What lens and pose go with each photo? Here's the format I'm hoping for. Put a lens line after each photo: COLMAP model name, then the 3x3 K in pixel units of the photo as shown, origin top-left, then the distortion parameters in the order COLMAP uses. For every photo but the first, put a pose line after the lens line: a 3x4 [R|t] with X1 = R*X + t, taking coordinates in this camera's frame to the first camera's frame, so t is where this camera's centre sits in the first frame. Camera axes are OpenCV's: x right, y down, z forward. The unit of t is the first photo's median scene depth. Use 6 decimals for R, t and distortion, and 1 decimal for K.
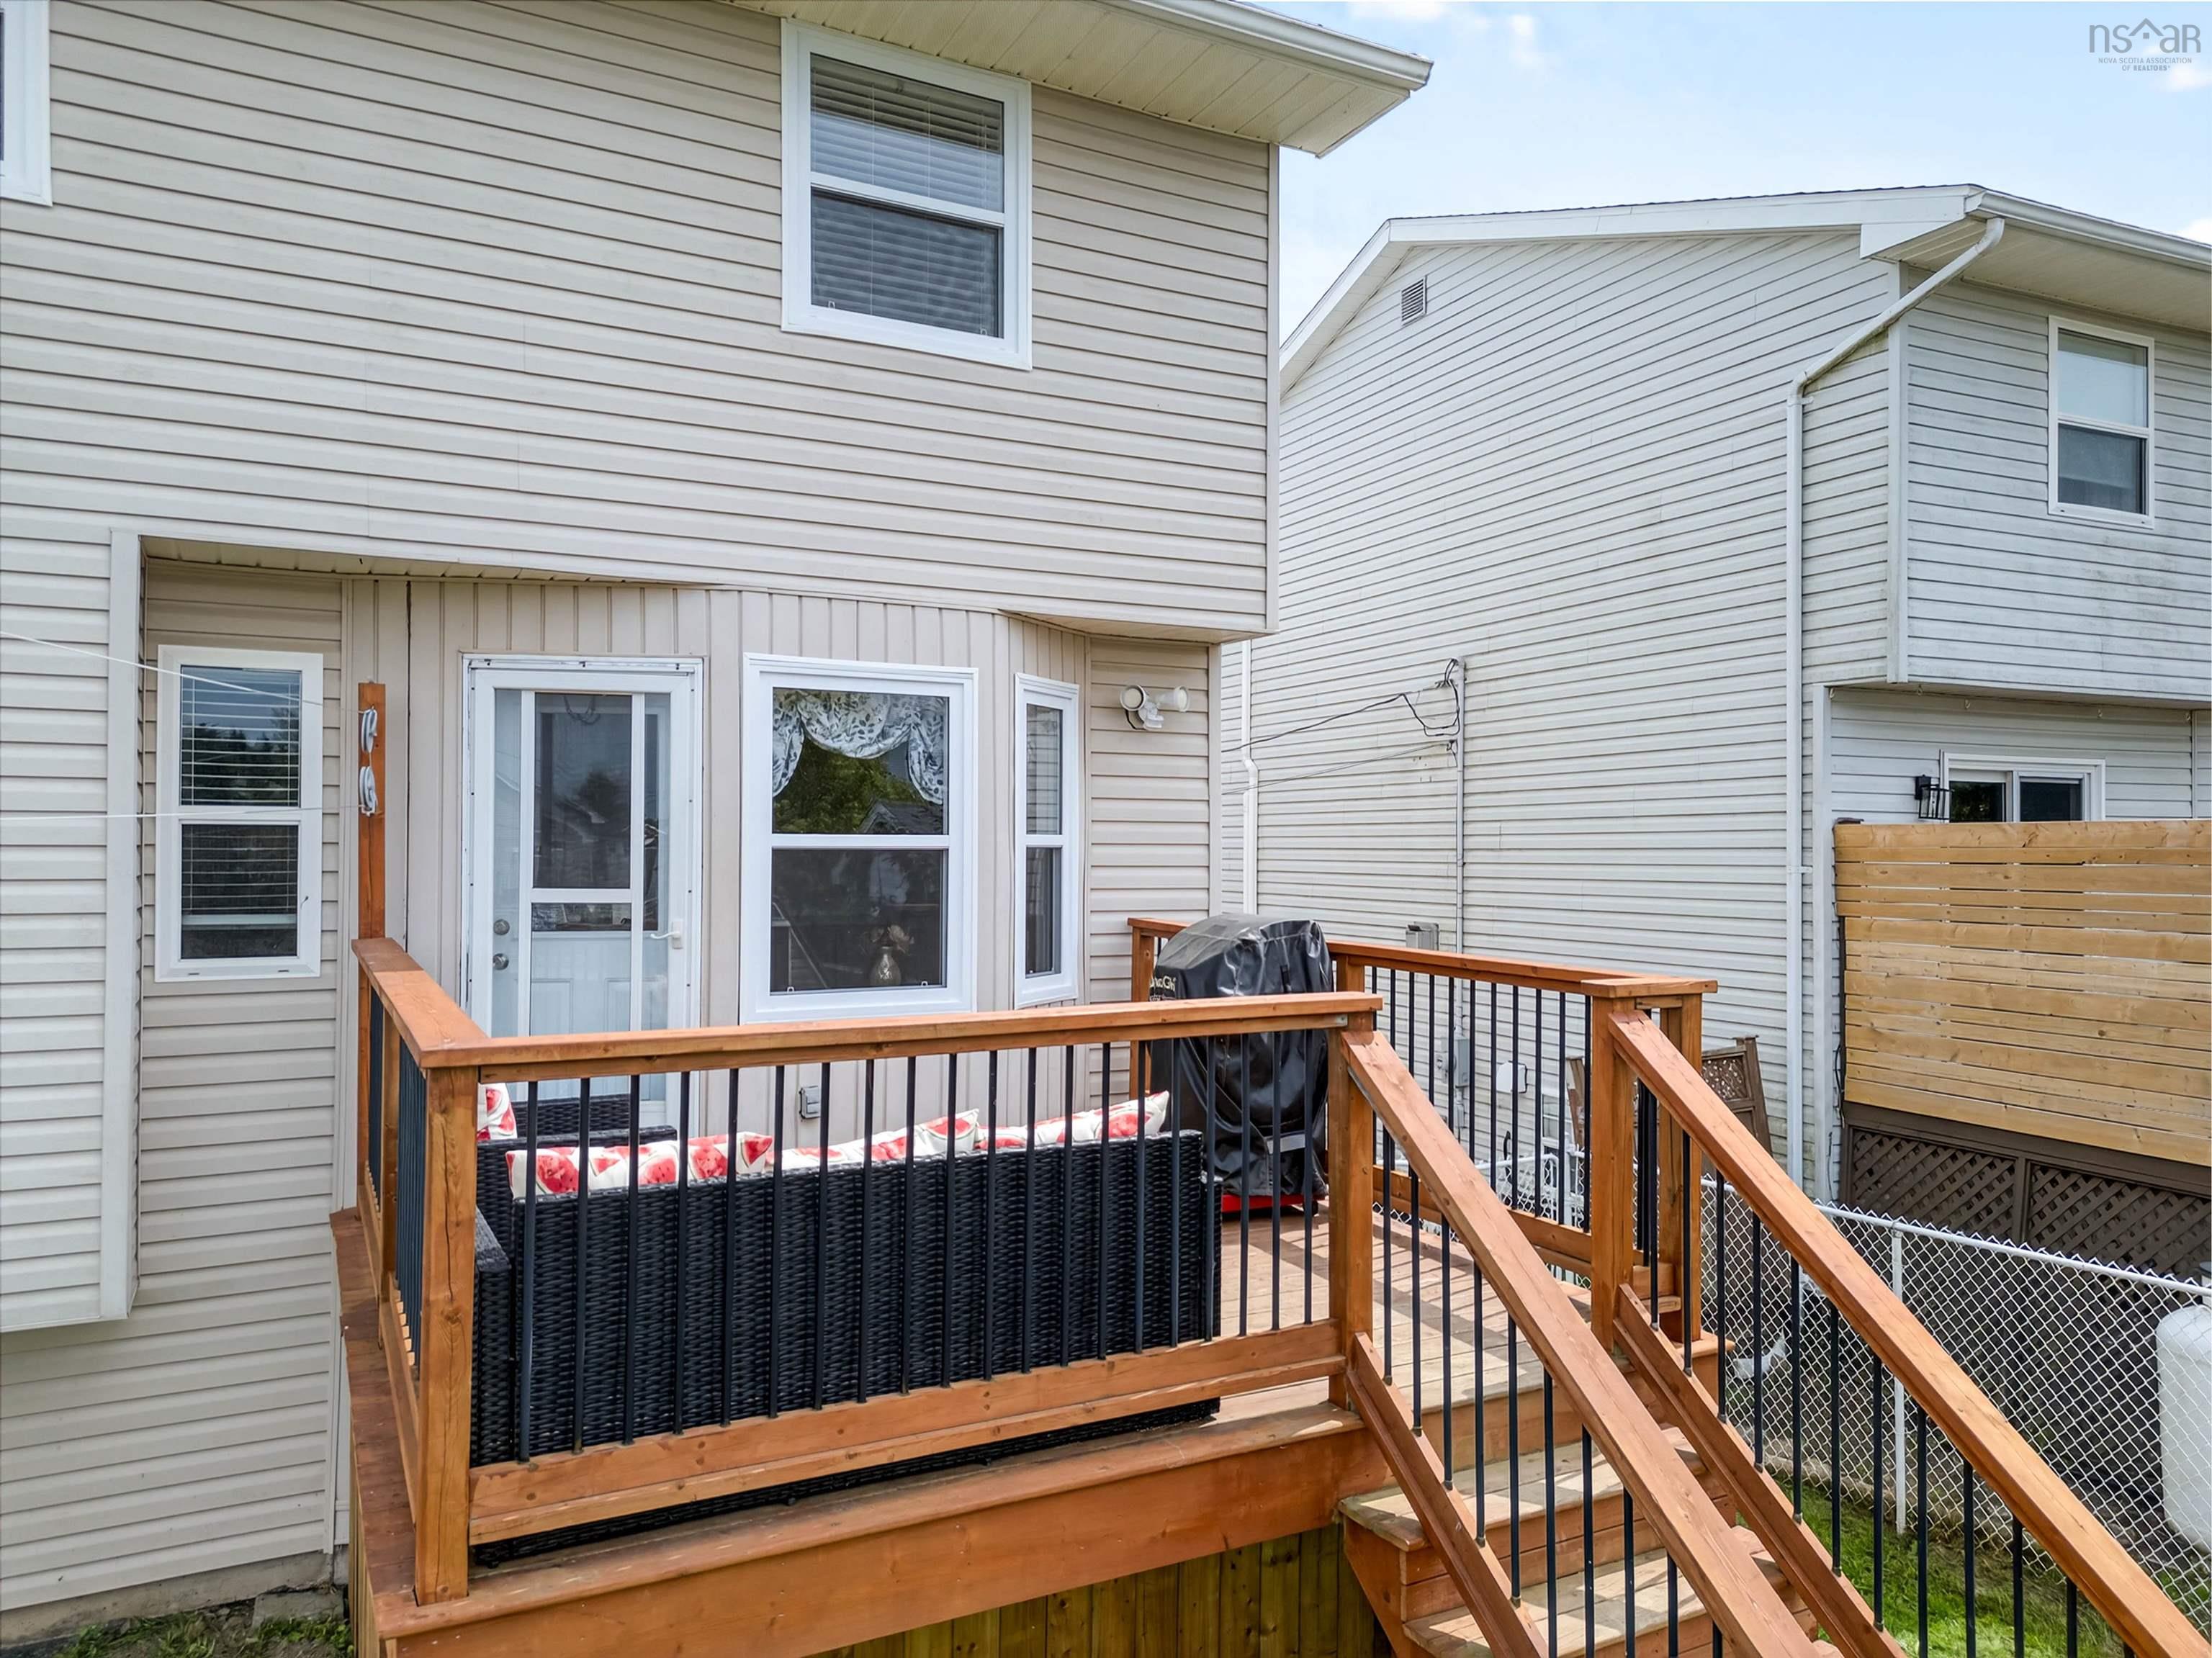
lens RADIAL K [[1562.3, 0, 1106.0], [0, 1562.3, 829.0], [0, 0, 1]] dist [0.066396, -0.070523]
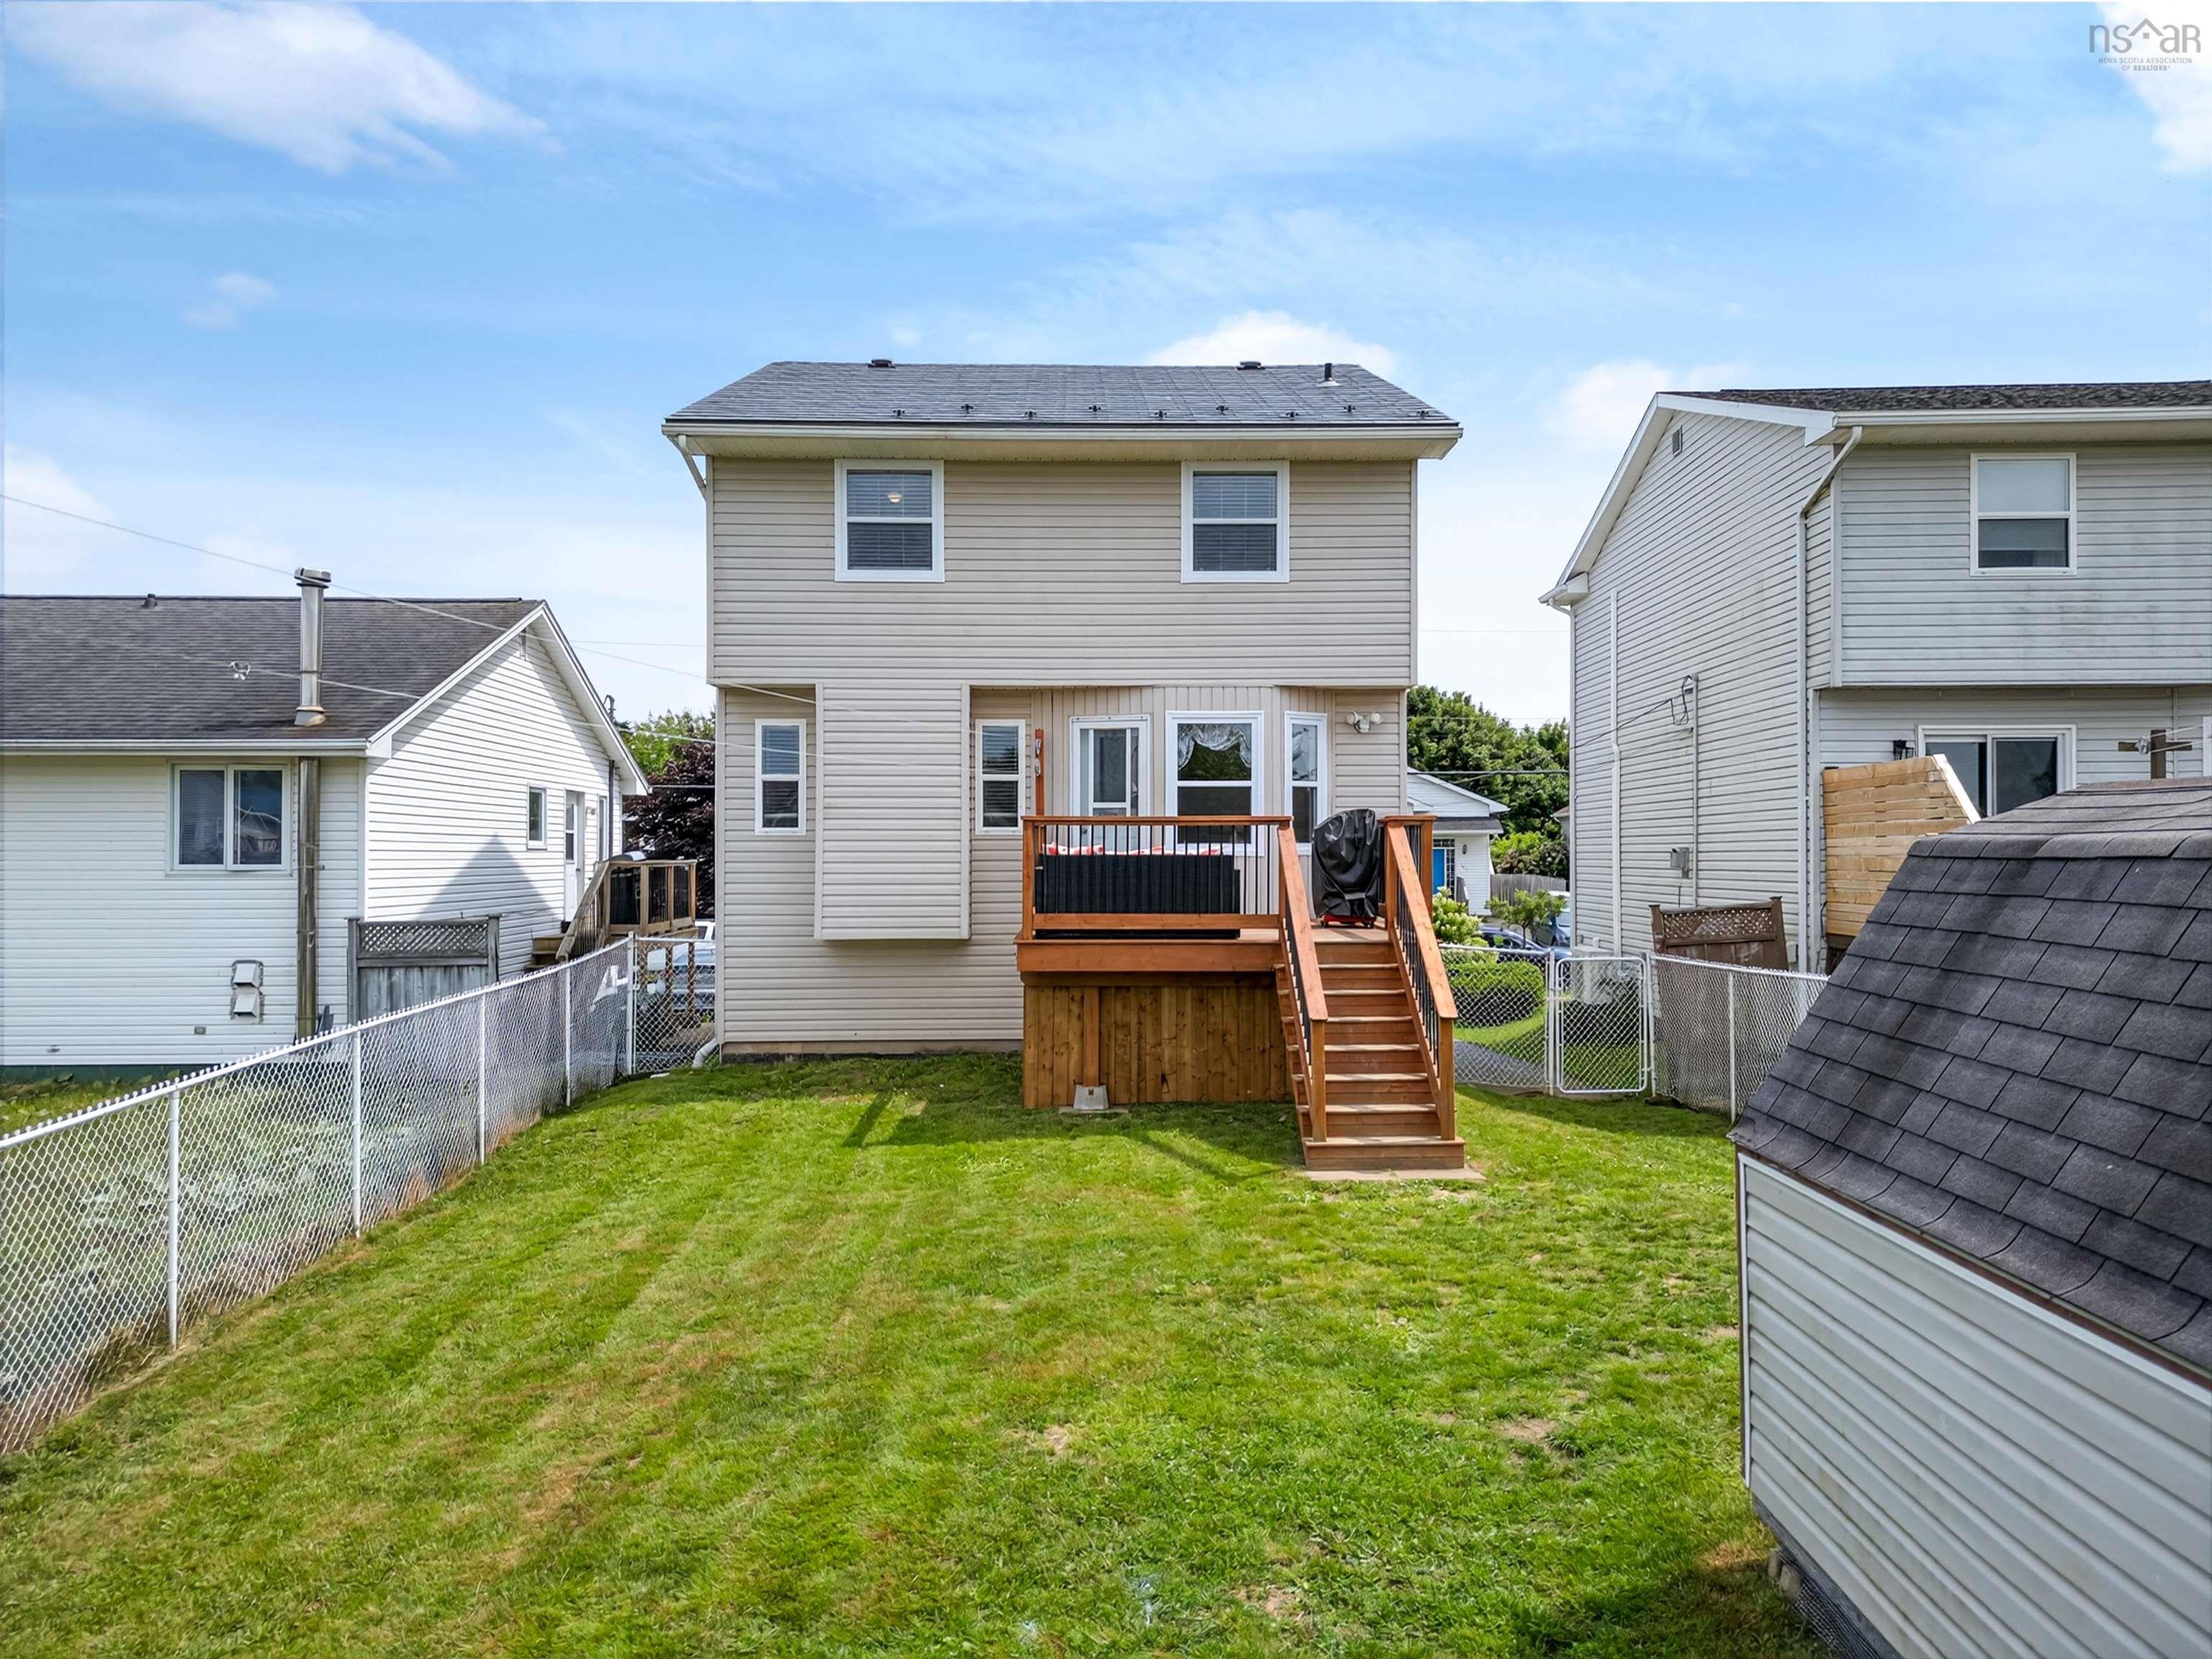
lens RADIAL K [[1562.4, 0, 1106.0], [0, 1562.4, 829.5], [0, 0, 1]] dist [0.066396, -0.070523]
pose [[0.891804, -0.012313, -0.452254, 0.703627], [0.010416, 0.999923, -0.006685, 0.082870], [0.452301, 0.001251, 0.891864, -1.119740]]
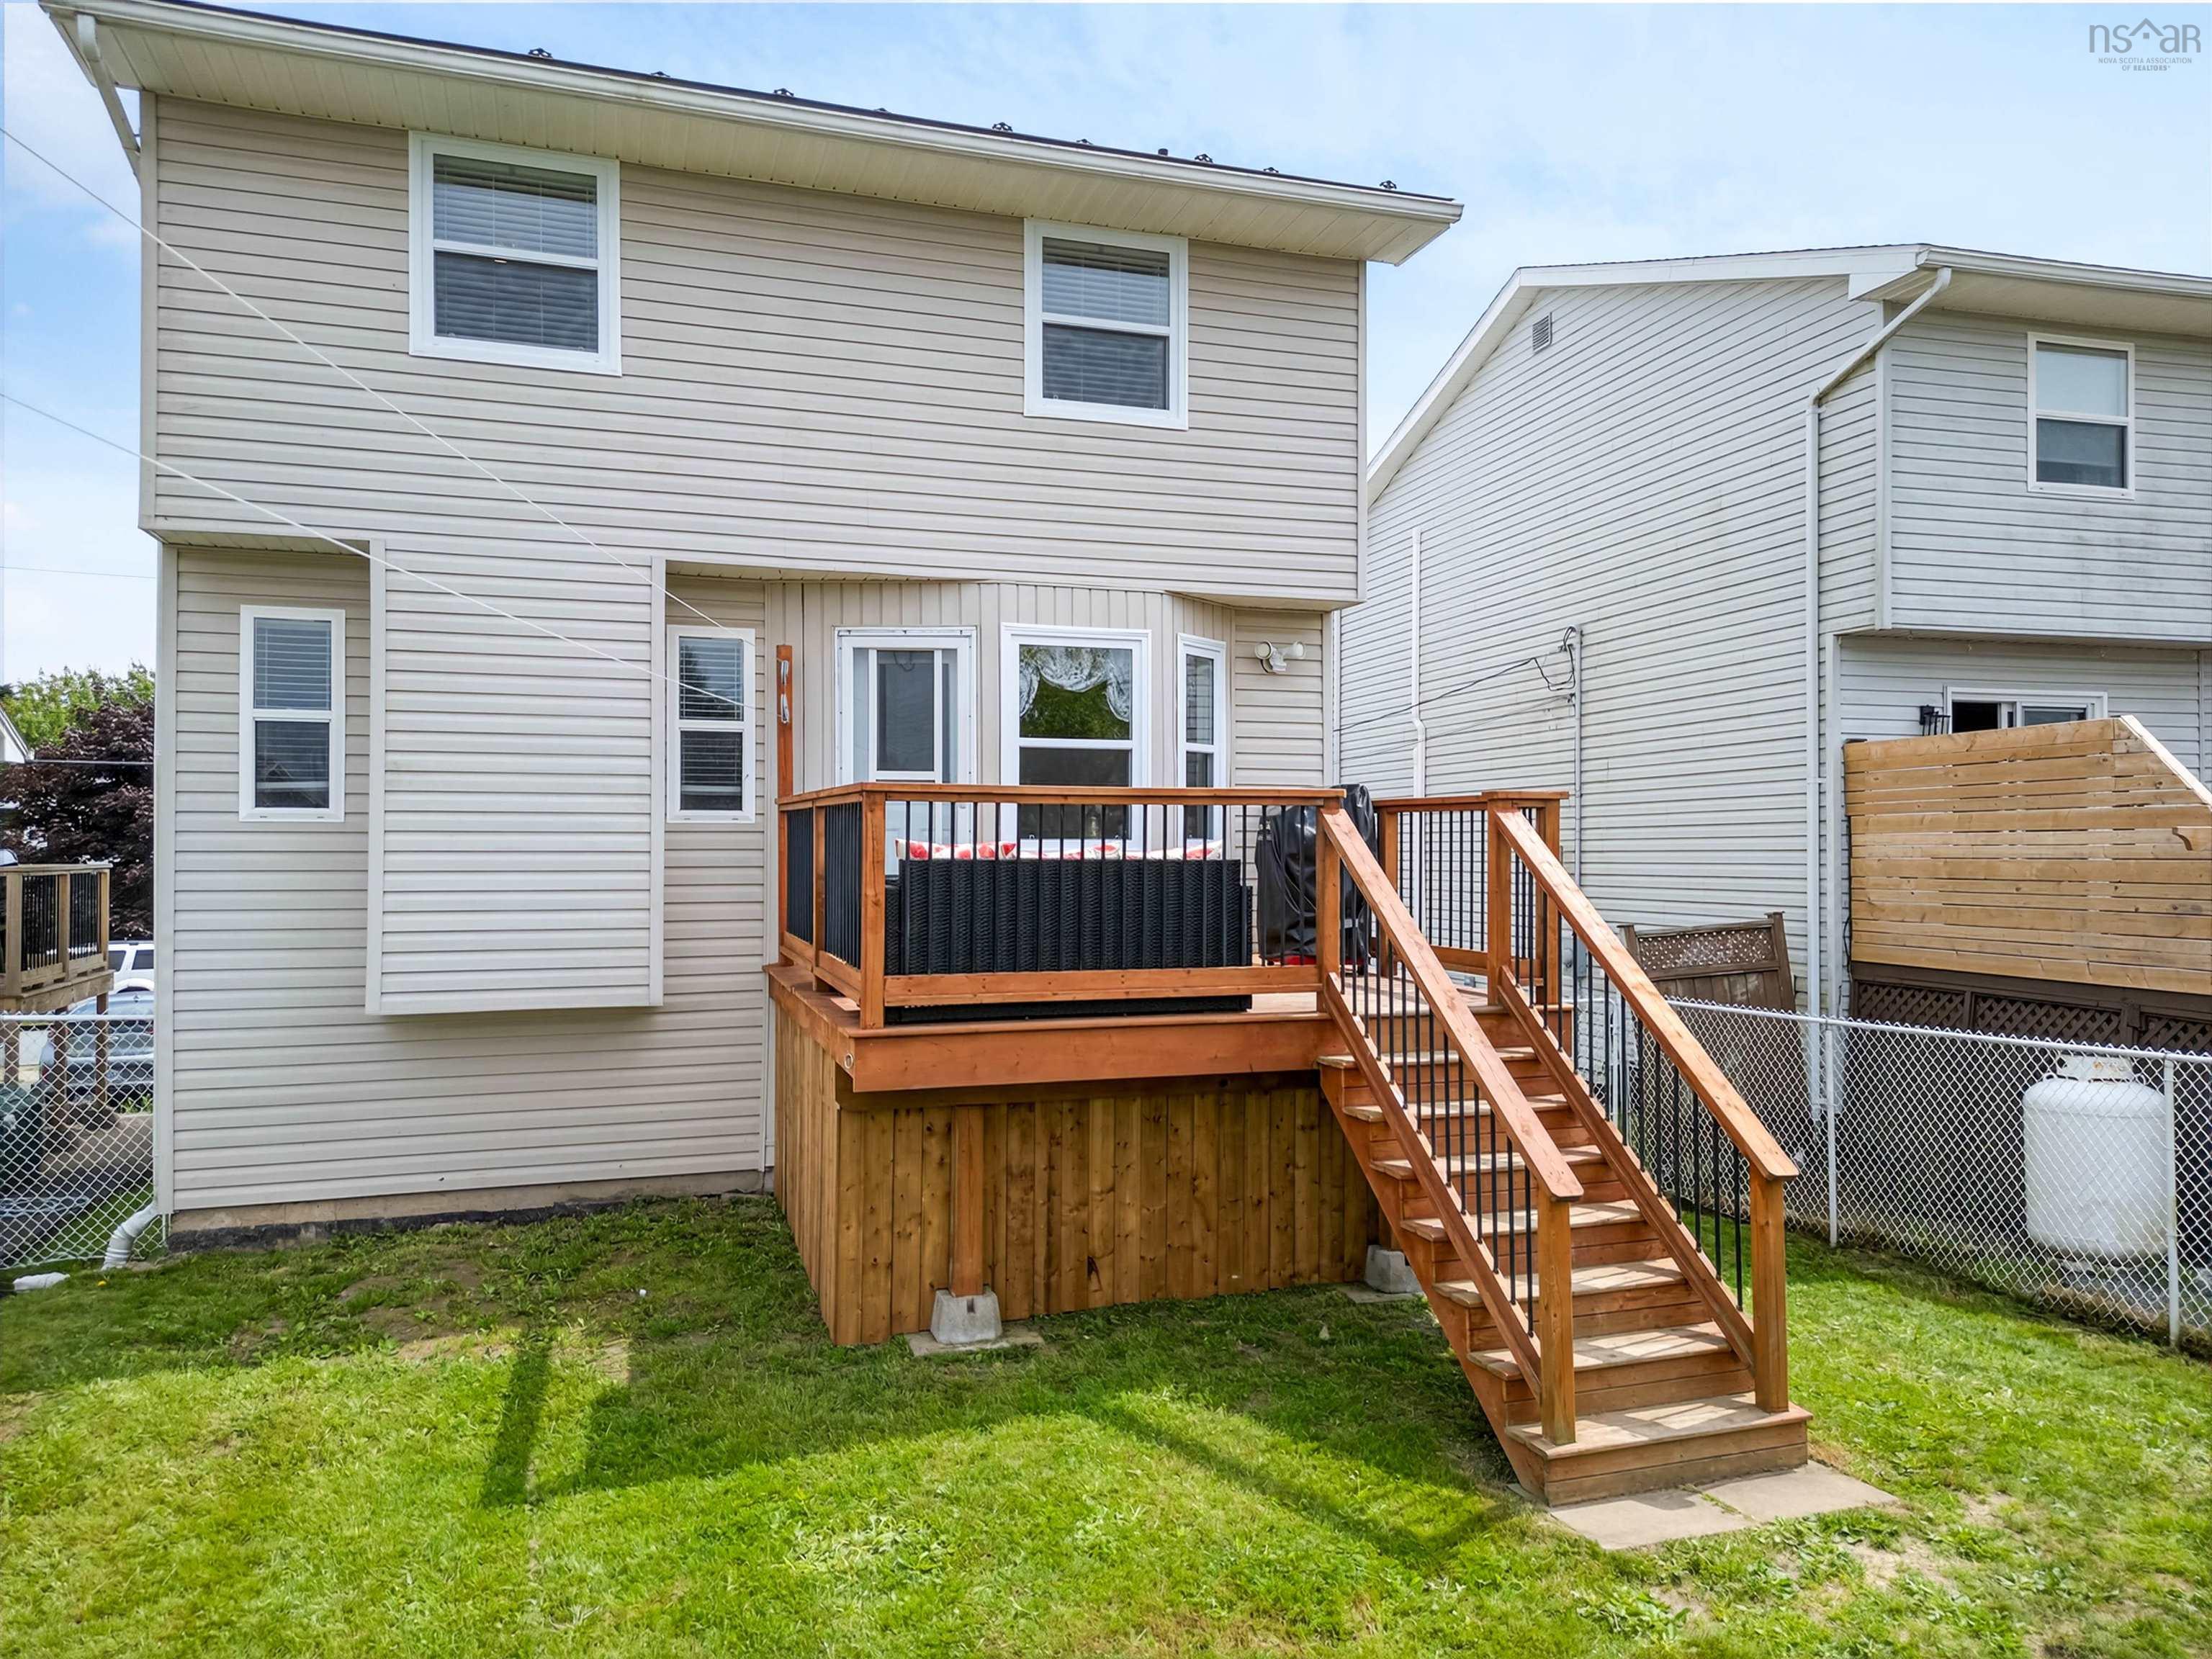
lens RADIAL K [[1562.4, 0, 1106.0], [0, 1562.4, 829.5], [0, 0, 1]] dist [0.066396, -0.070523]
pose [[0.986709, -0.006885, -0.162354, 0.106990], [0.006630, 0.999976, -0.002115, 0.084067], [0.162365, 0.001011, 0.986730, -0.451692]]
